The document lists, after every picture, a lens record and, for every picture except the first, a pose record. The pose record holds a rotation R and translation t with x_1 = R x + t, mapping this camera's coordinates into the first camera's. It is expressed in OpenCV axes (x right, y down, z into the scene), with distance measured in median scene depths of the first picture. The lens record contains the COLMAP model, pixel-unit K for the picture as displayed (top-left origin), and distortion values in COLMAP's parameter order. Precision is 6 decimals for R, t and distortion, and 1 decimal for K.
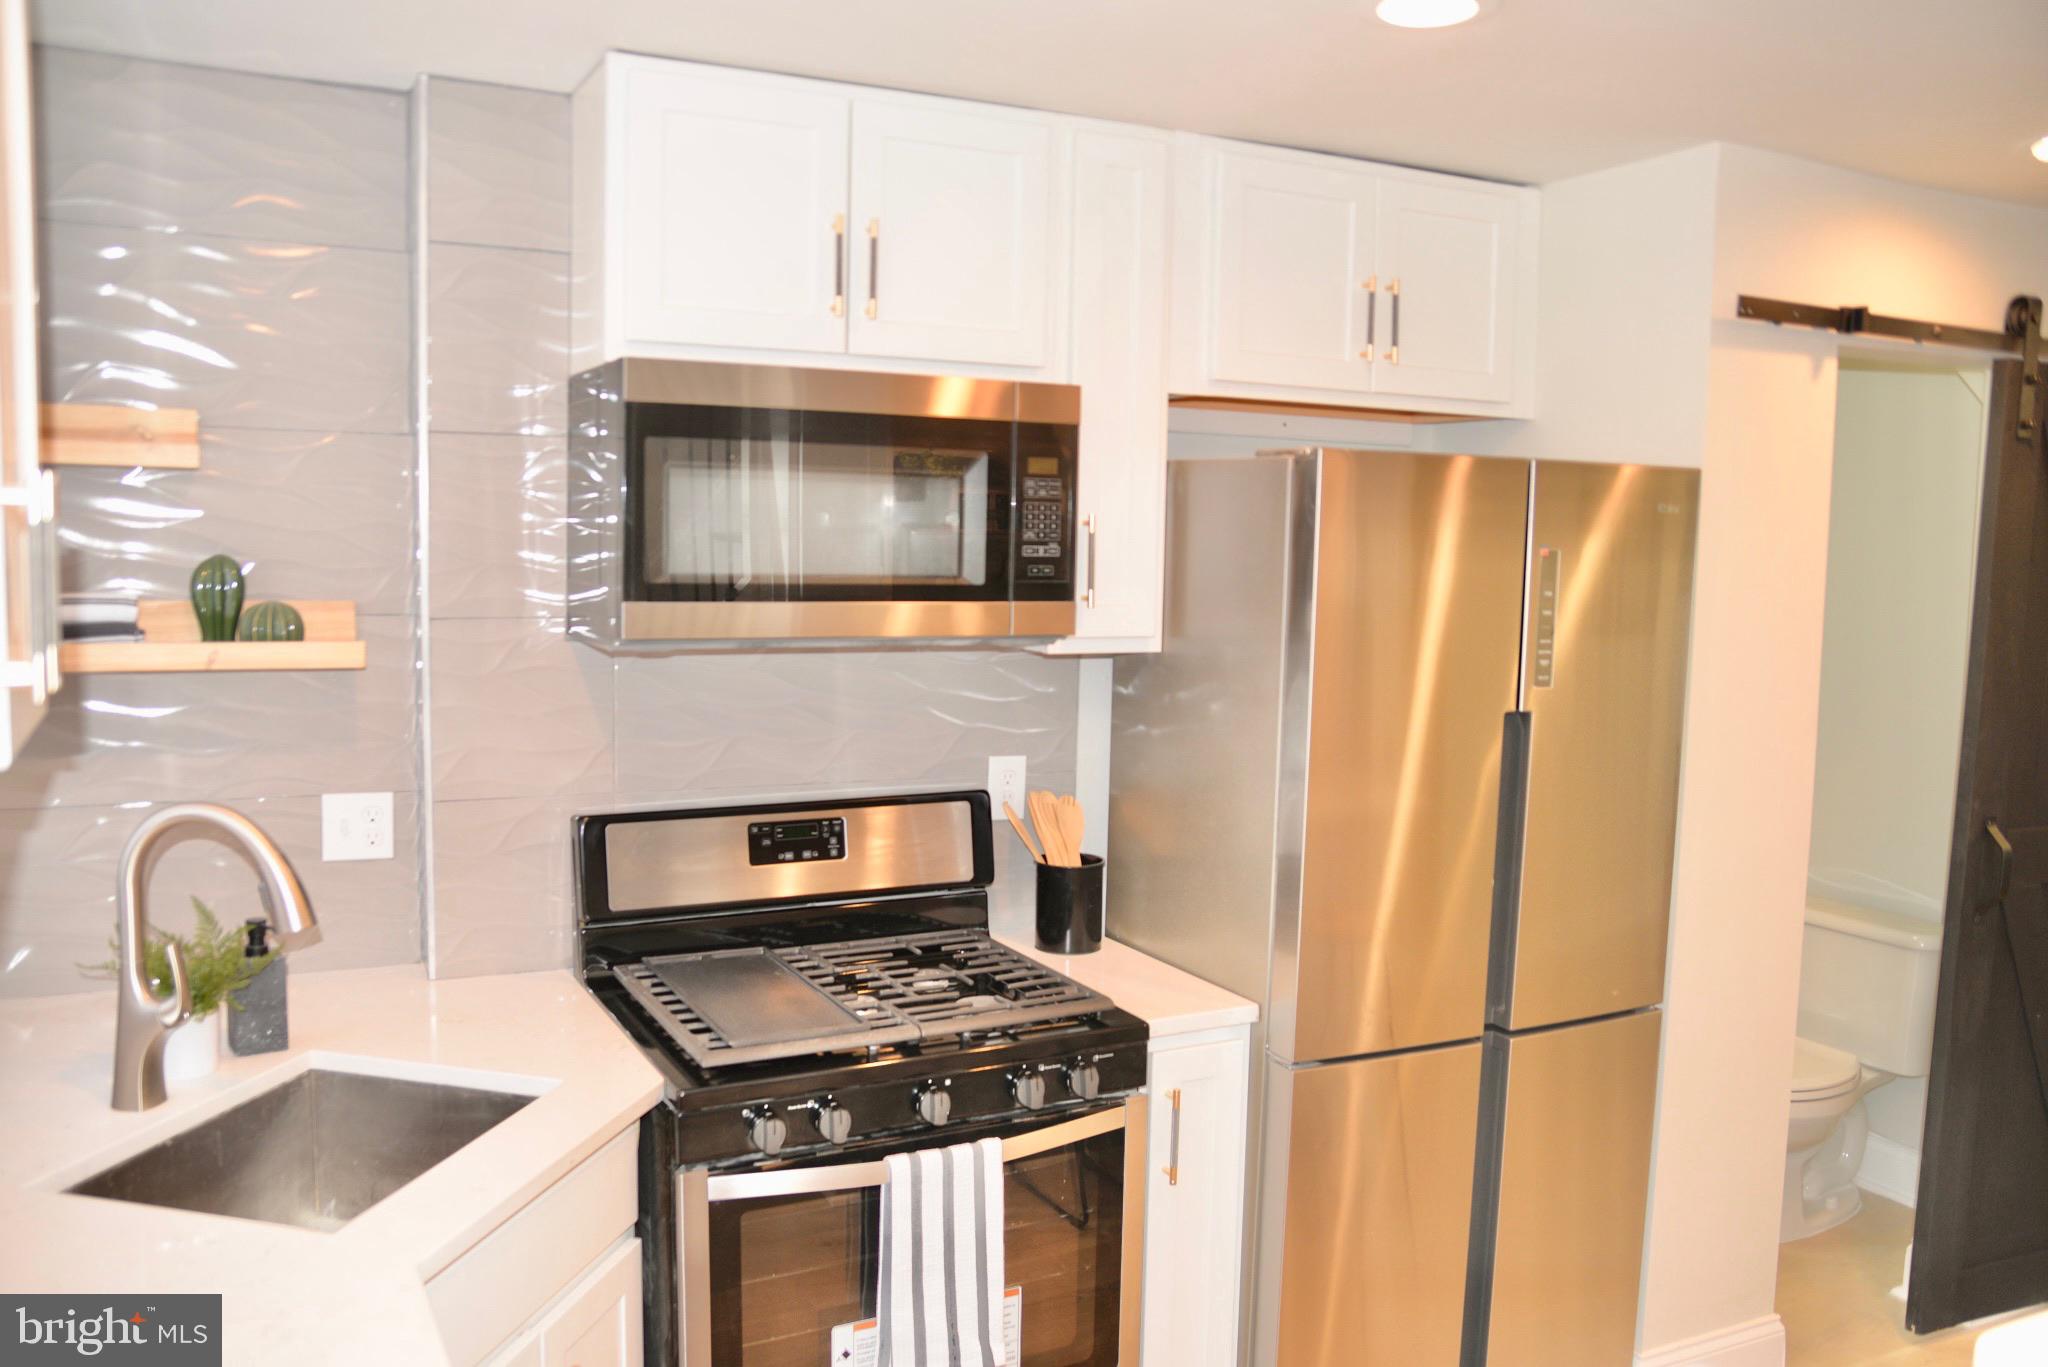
lens RADIAL K [[1648.6, 0, 1005.5], [0, 1648.6, 690.5], [0, 0, 1]] dist [-0.110175, 0.098716]
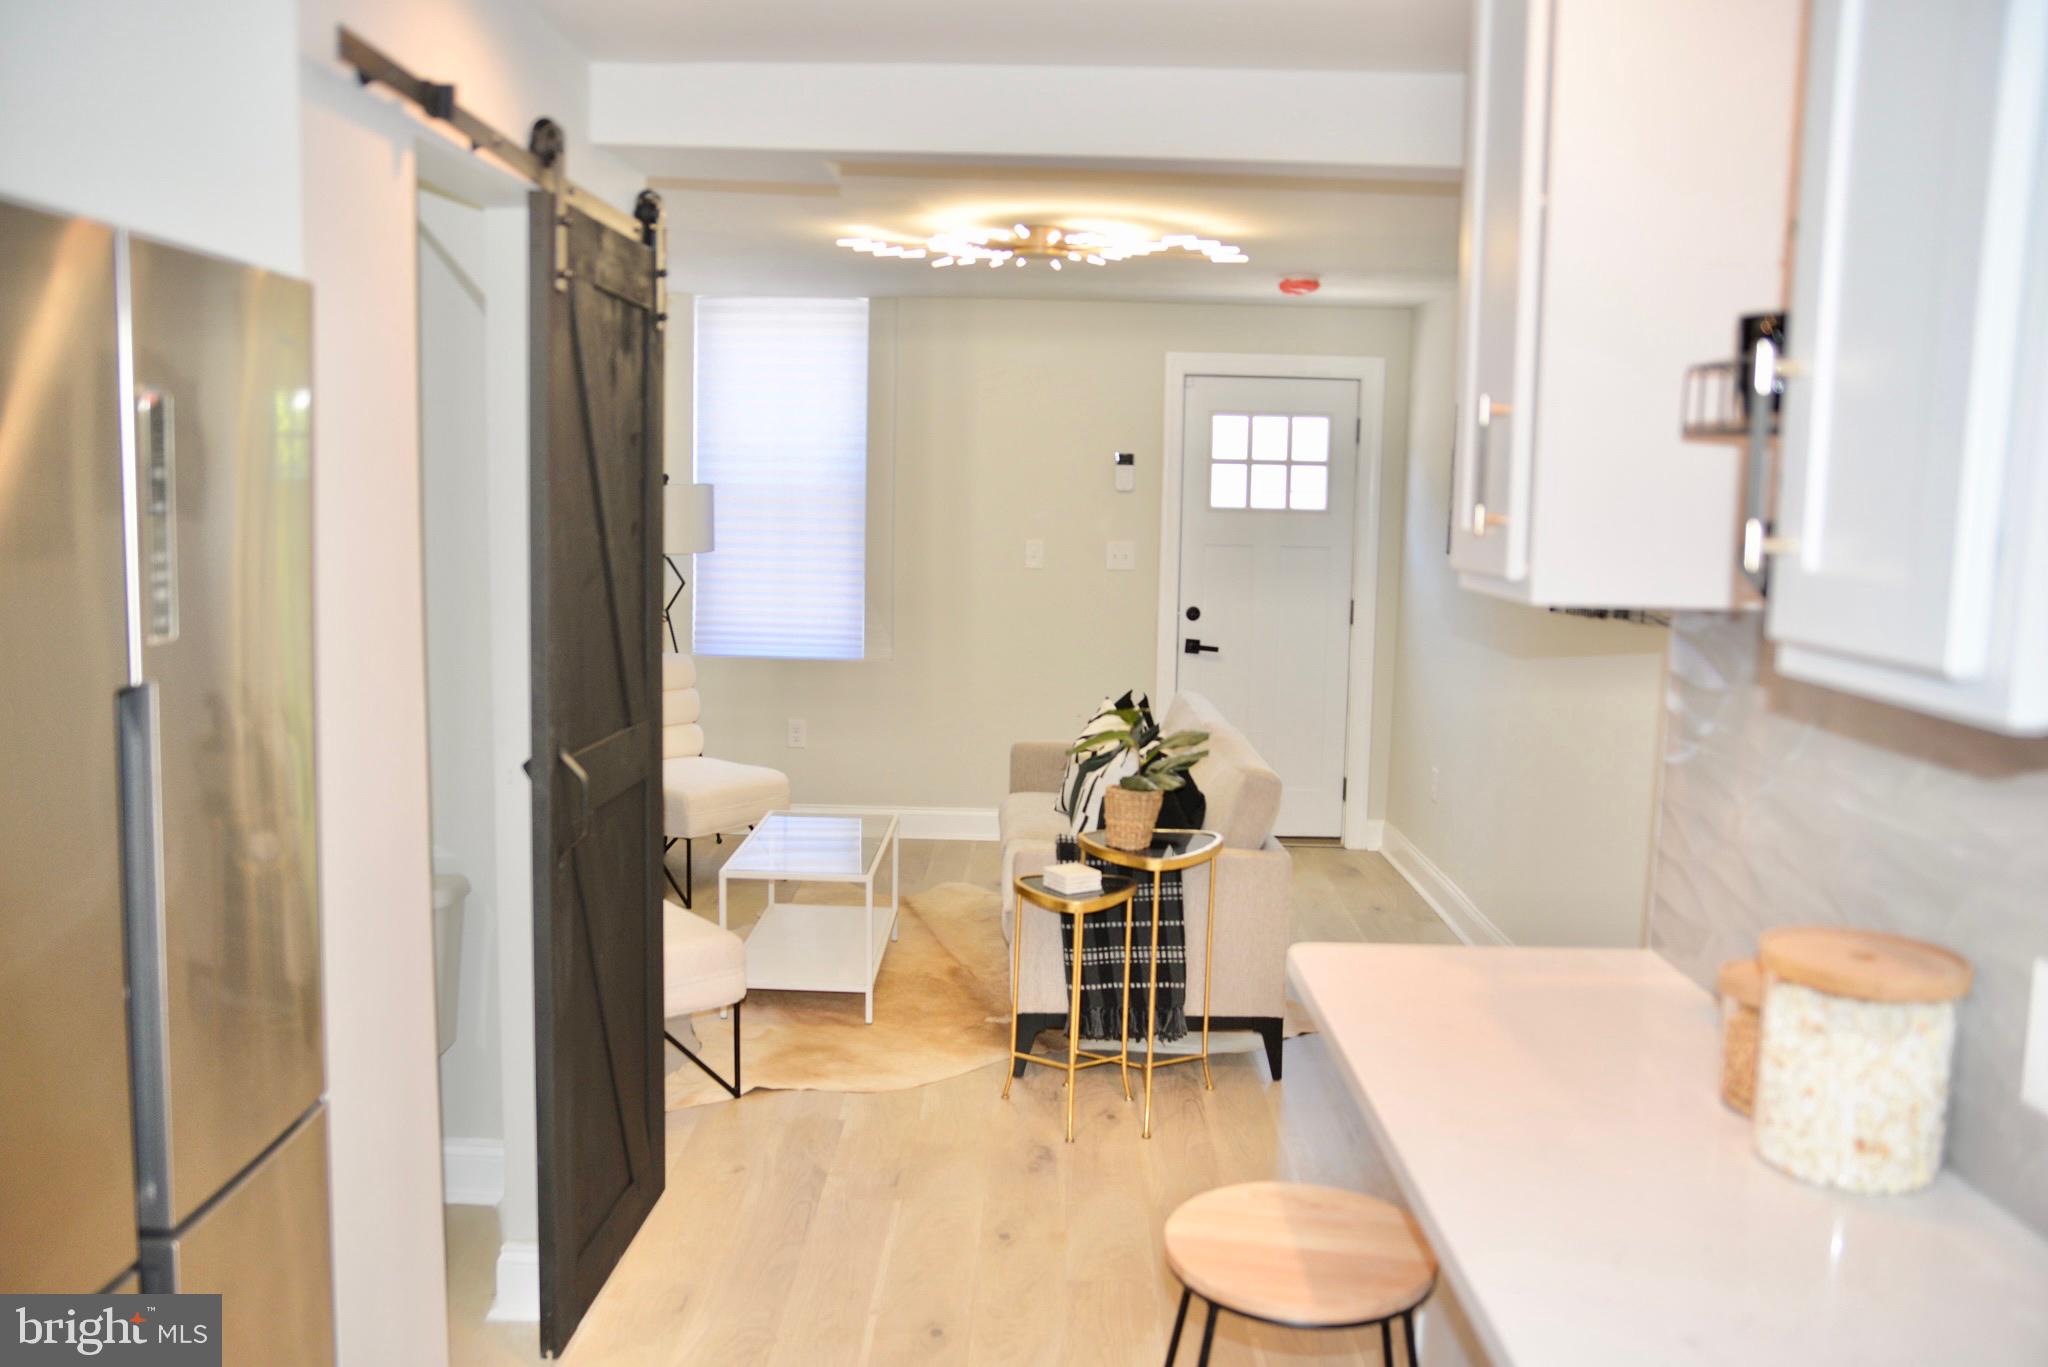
lens RADIAL K [[1648.6, 0, 1020.8], [0, 1648.6, 690.7], [0, 0, 1]] dist [-0.110175, 0.098716]
pose [[0.458594, -0.118658, 0.880688, -0.034075], [0.073833, 0.992706, 0.095305, -0.015277], [-0.885574, 0.021318, 0.464010, 0.472355]]
